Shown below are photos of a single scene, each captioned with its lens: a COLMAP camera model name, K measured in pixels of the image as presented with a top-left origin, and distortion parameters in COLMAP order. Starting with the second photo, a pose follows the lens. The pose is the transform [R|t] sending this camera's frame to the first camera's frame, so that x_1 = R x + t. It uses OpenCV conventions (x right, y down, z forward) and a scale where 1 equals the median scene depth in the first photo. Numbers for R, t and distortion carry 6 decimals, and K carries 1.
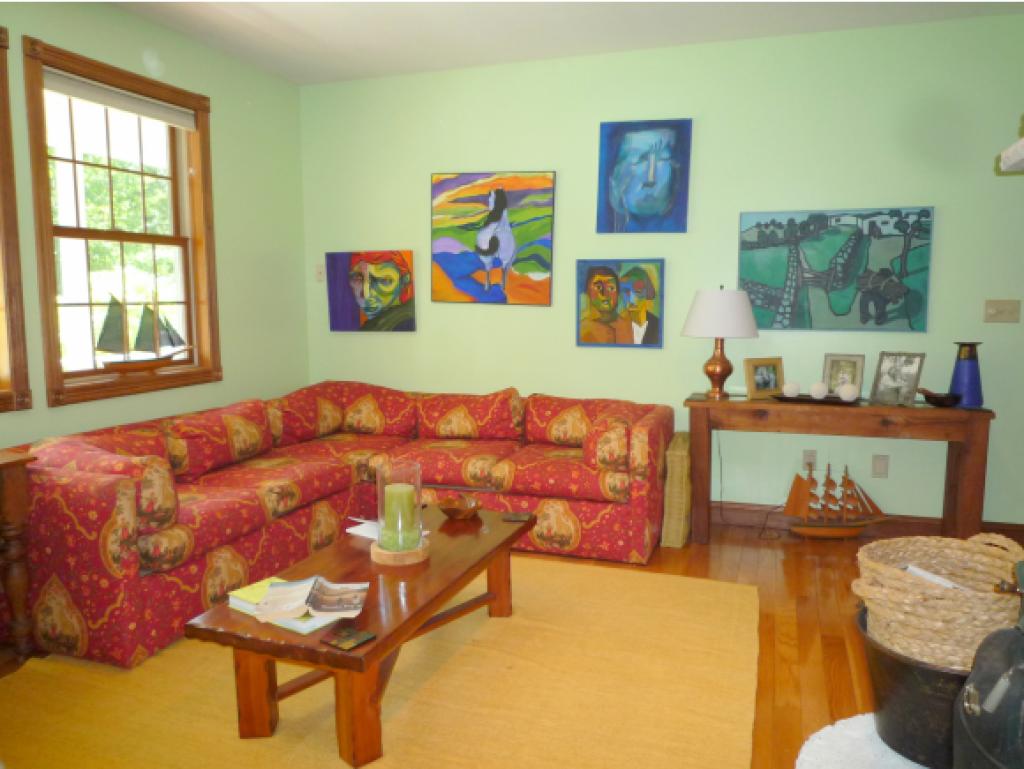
lens RADIAL K [[762.5, 0, 511.5], [0, 762.5, 387.2], [0, 0, 1]] dist [-0.005871, -0.034566]
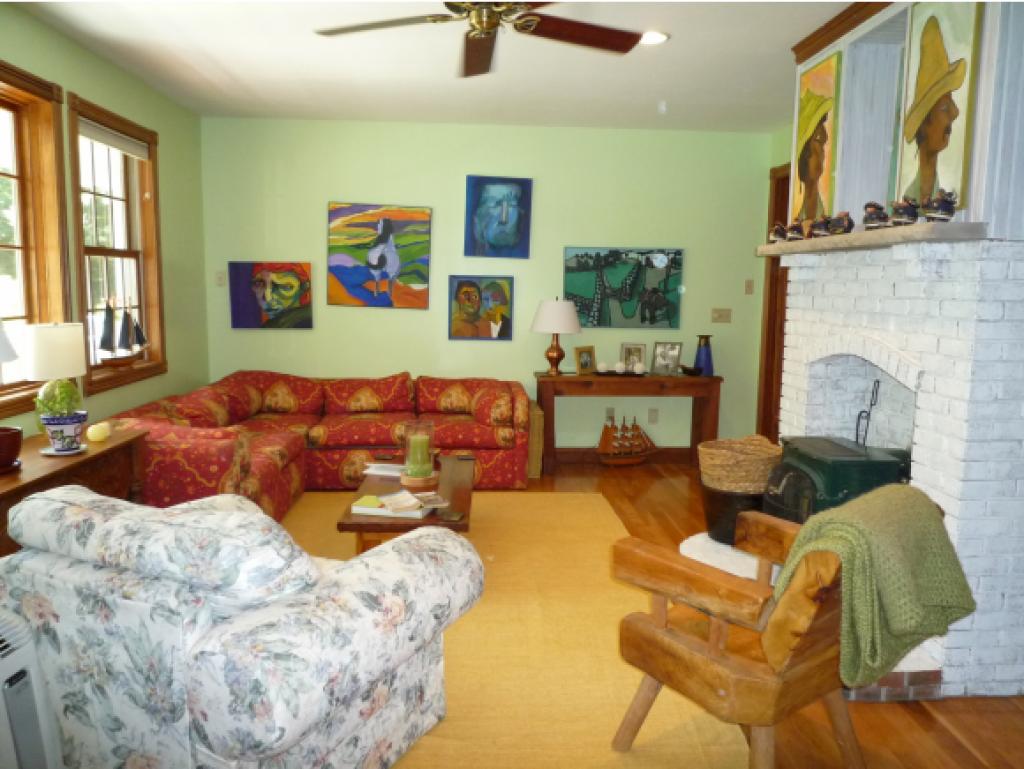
lens RADIAL K [[762.5, 0, 512.4], [0, 762.5, 386.7], [0, 0, 1]] dist [-0.005871, -0.034566]
pose [[0.923887, -0.034511, 0.381106, -0.360738], [0.027668, 0.999343, 0.023424, 0.000584], [-0.381664, -0.011096, 0.924235, -0.312543]]
